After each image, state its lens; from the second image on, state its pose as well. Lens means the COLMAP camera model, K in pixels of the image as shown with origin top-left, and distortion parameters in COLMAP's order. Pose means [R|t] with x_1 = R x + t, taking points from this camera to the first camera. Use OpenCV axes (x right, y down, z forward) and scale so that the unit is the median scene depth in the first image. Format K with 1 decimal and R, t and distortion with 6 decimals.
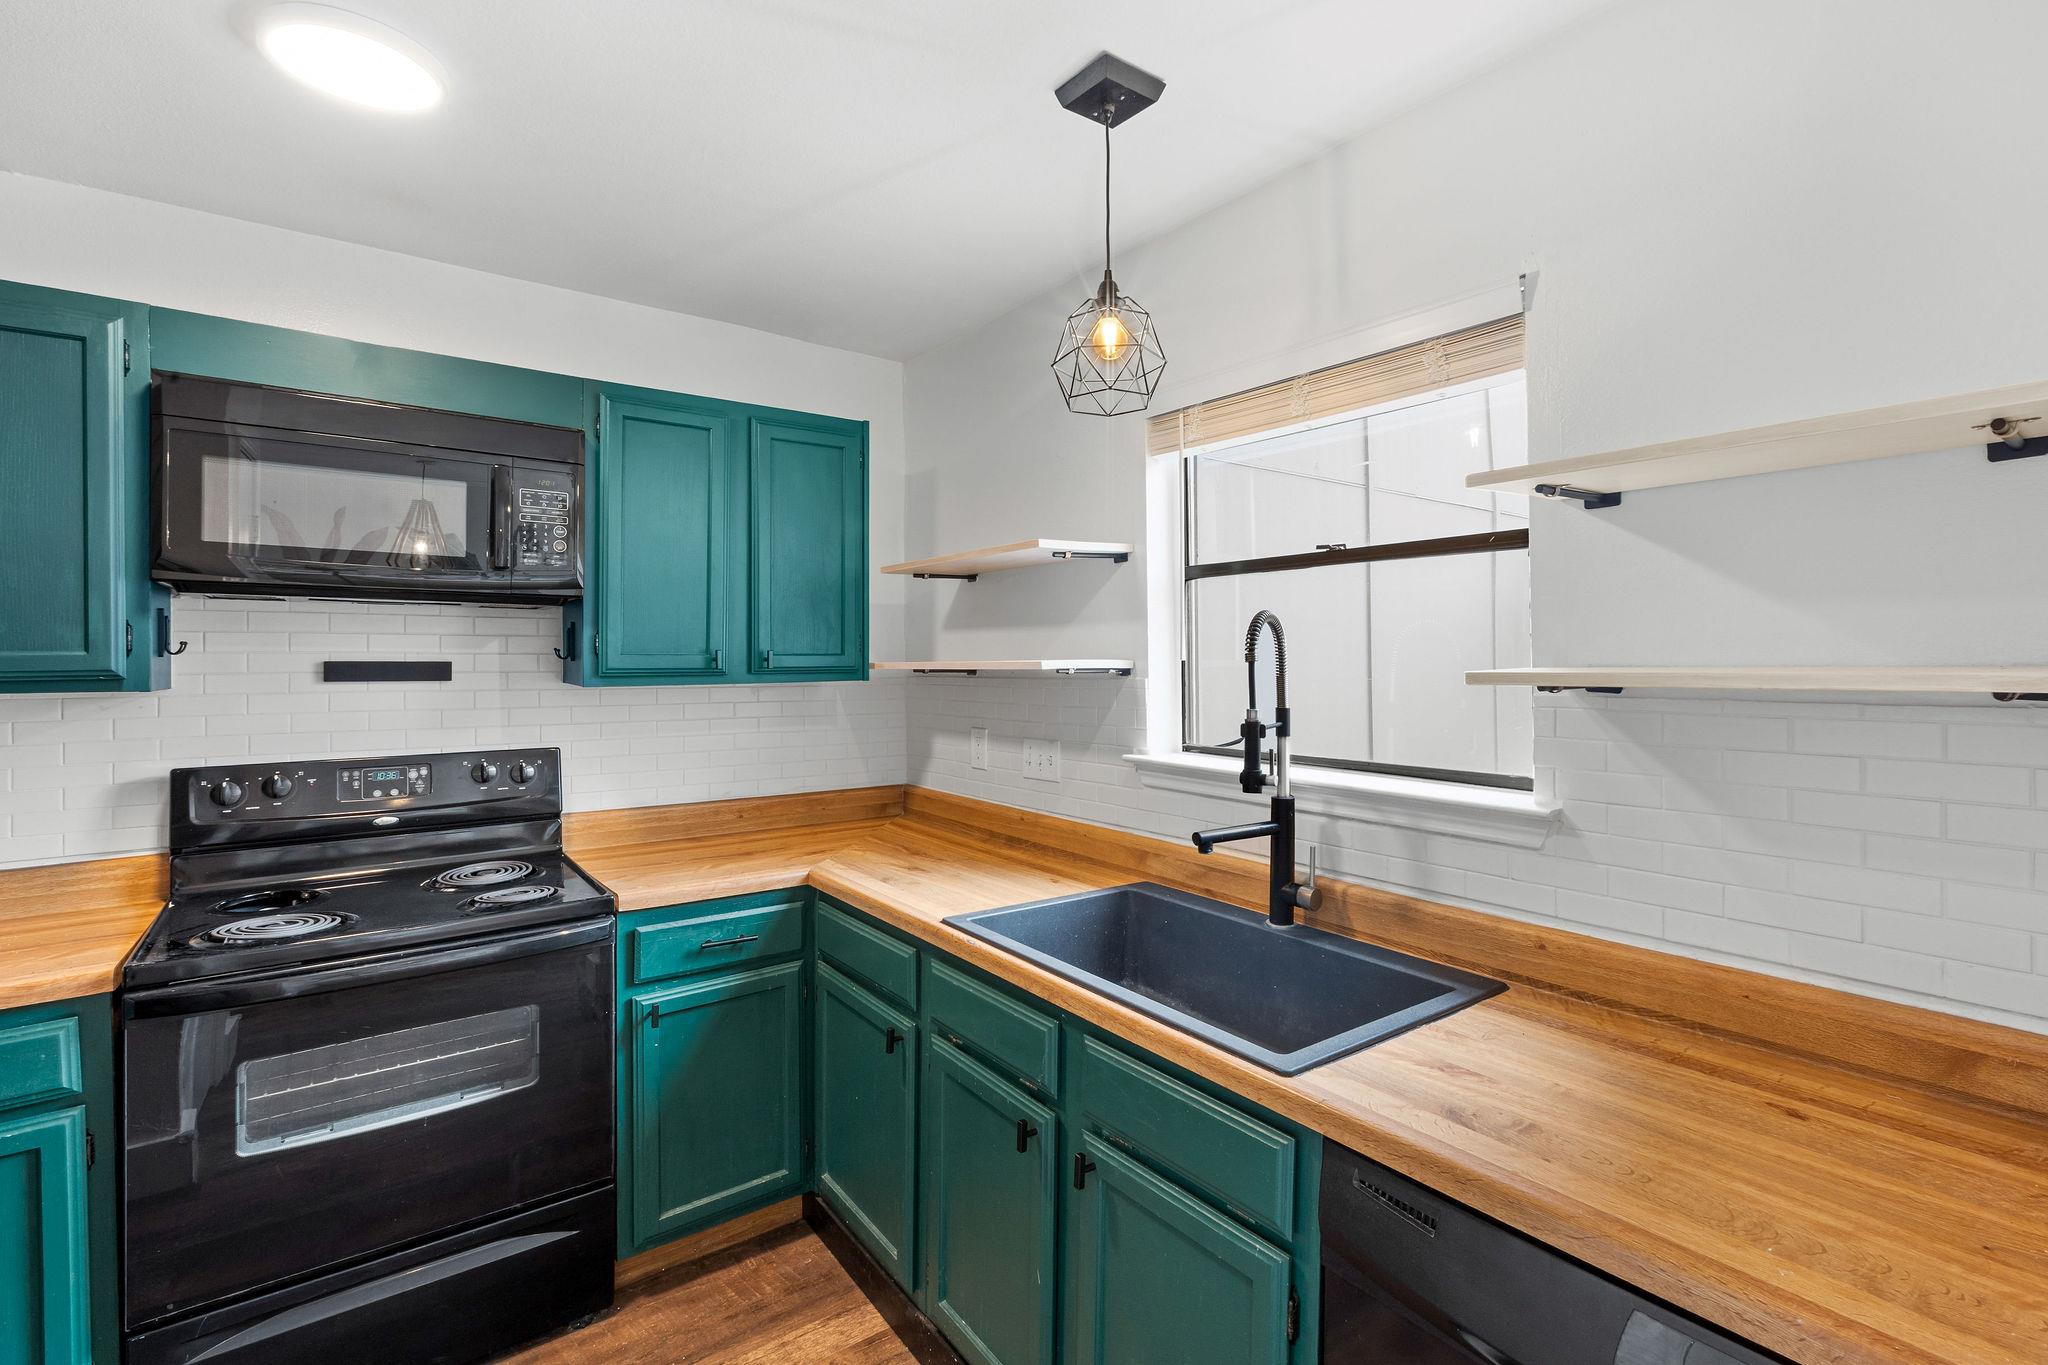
lens RADIAL K [[921.6, 0, 1042.6], [0, 921.6, 653.1], [0, 0, 1]] dist [-0.000803, -0.000502]
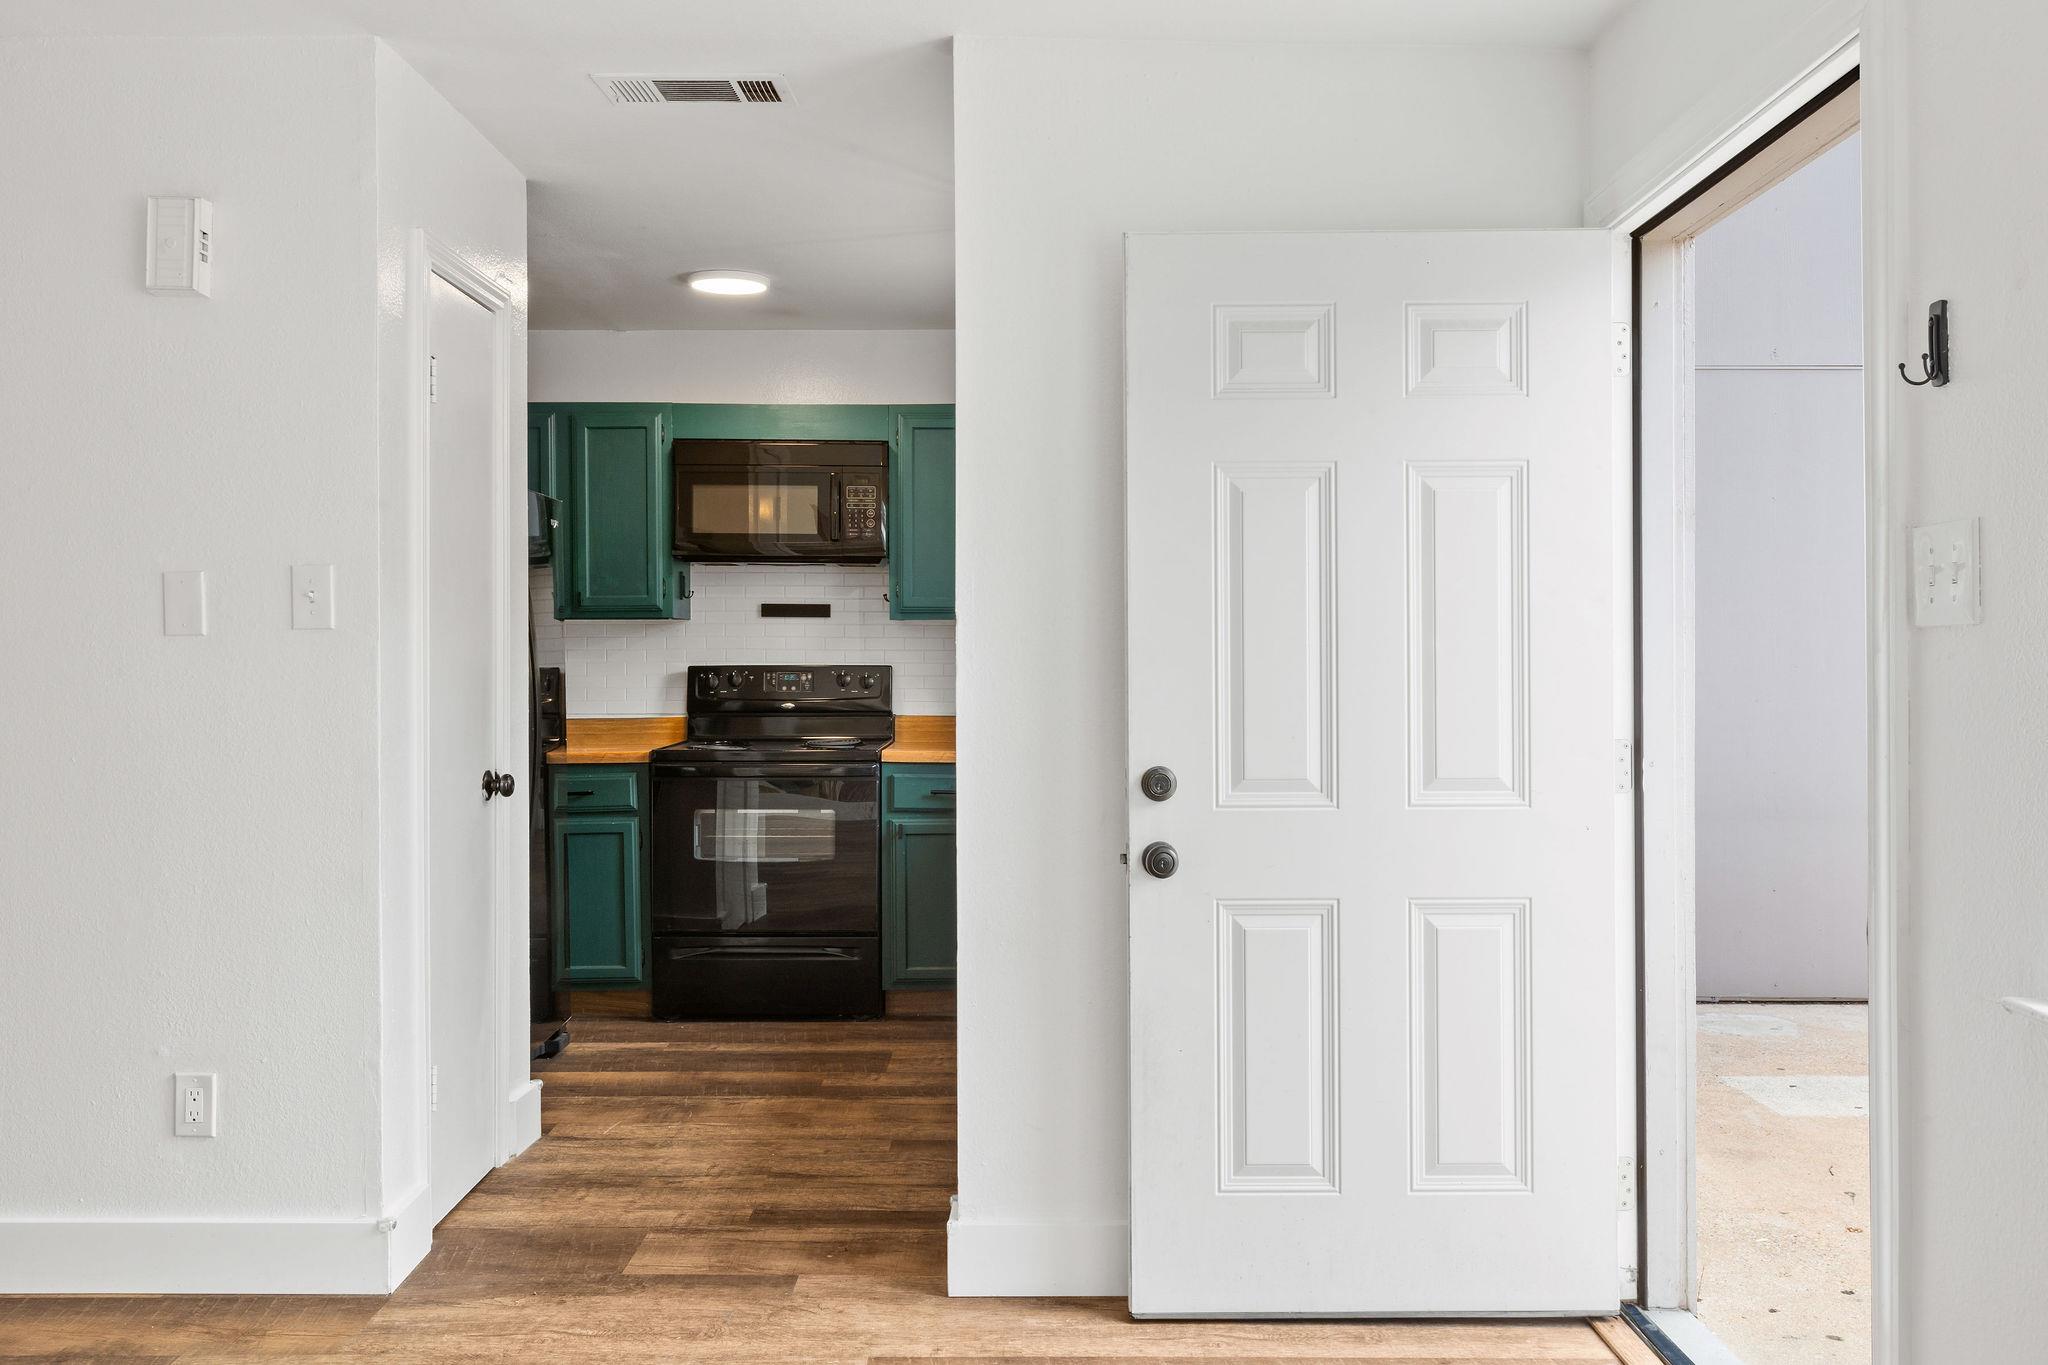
lens RADIAL K [[1619.7, 0, 1031.4], [0, 1619.7, 655.6], [0, 0, 1]] dist [-0.000921, -0.003828]
pose [[0.791955, 0.002834, -0.610572, 1.371664], [0.001066, 0.999981, 0.006025, 0.087927], [0.610578, -0.005422, 0.791938, -0.975315]]
